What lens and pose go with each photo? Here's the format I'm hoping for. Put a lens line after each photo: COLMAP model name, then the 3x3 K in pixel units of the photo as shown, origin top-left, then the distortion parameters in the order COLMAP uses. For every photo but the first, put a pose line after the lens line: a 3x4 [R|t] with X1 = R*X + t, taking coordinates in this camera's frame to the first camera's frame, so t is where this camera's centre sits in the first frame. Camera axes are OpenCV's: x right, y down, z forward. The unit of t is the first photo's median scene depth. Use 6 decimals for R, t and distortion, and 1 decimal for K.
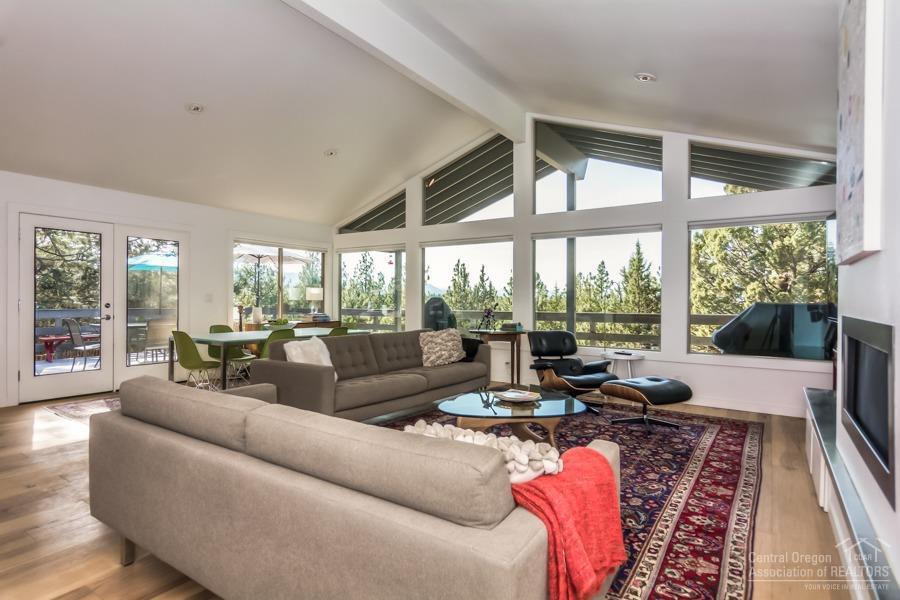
lens RADIAL K [[471.0, 0, 454.0], [0, 471.0, 298.2], [0, 0, 1]] dist [-0.004222, 0.001784]
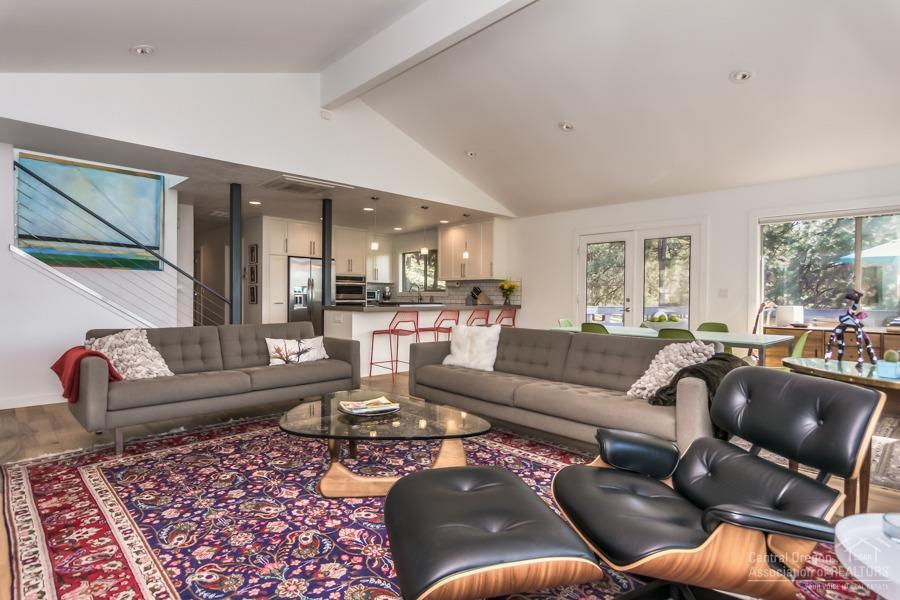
lens RADIAL K [[471.0, 0, 454.1], [0, 471.0, 306.8], [0, 0, 1]] dist [-0.004222, 0.001784]
pose [[-0.194218, 0.014468, -0.980852, 1.069518], [-0.010023, 0.999810, 0.016732, 0.034715], [0.980907, 0.013080, -0.194036, 1.591238]]
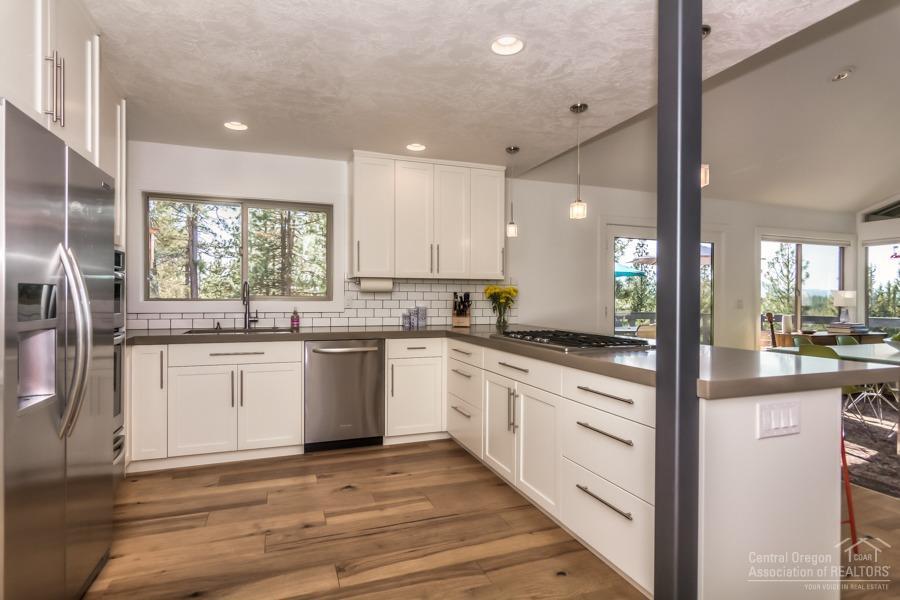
lens RADIAL K [[471.0, 0, 447.0], [0, 471.0, 298.9], [0, 0, 1]] dist [-0.004222, 0.001784]
pose [[0.802372, -0.001973, -0.596820, -1.017761], [0.000005, 0.999995, -0.003299, -0.016793], [0.596824, 0.002643, 0.802368, -0.107205]]
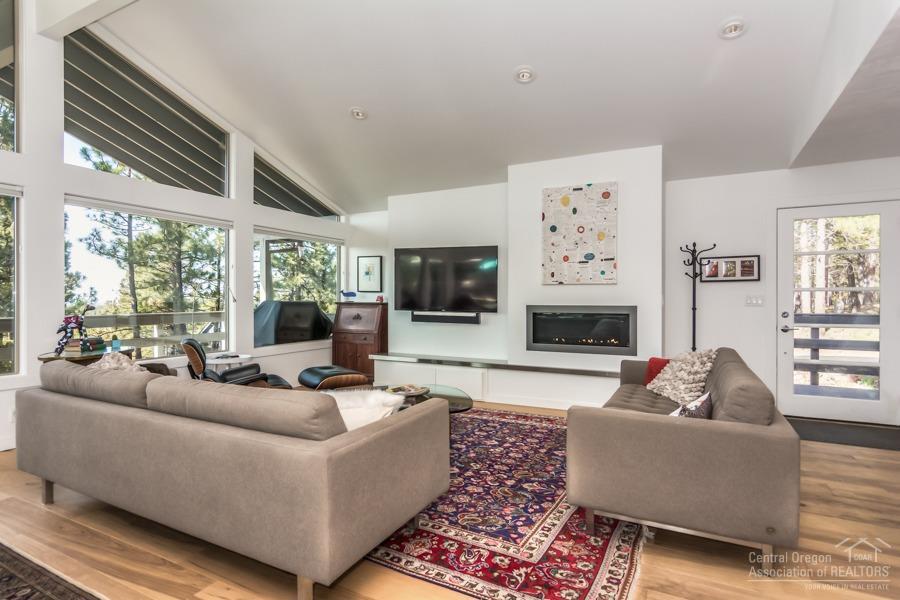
lens RADIAL K [[471.0, 0, 451.3], [0, 471.0, 296.7], [0, 0, 1]] dist [-0.004222, 0.001784]
pose [[-0.111313, -0.001252, 0.993785, -1.144600], [-0.002557, 0.999996, 0.000974, -0.007473], [-0.993782, -0.002433, -0.111316, 1.265300]]
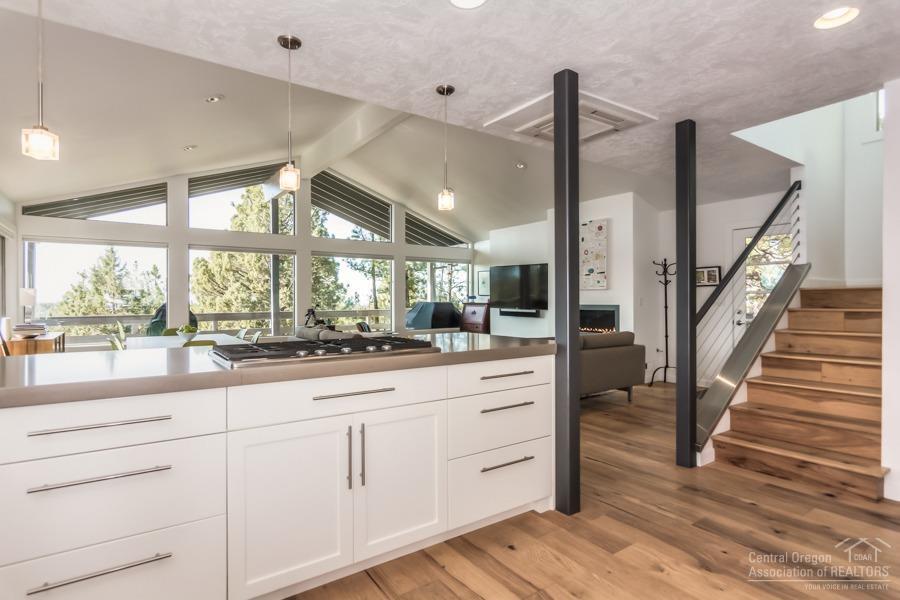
lens RADIAL K [[471.0, 0, 451.3], [0, 471.0, 298.8], [0, 0, 1]] dist [-0.004222, 0.001784]
pose [[0.356126, -0.005281, 0.934423, -2.075059], [0.004589, 0.999982, 0.003903, -0.018381], [-0.934427, 0.002898, 0.356143, 0.386916]]
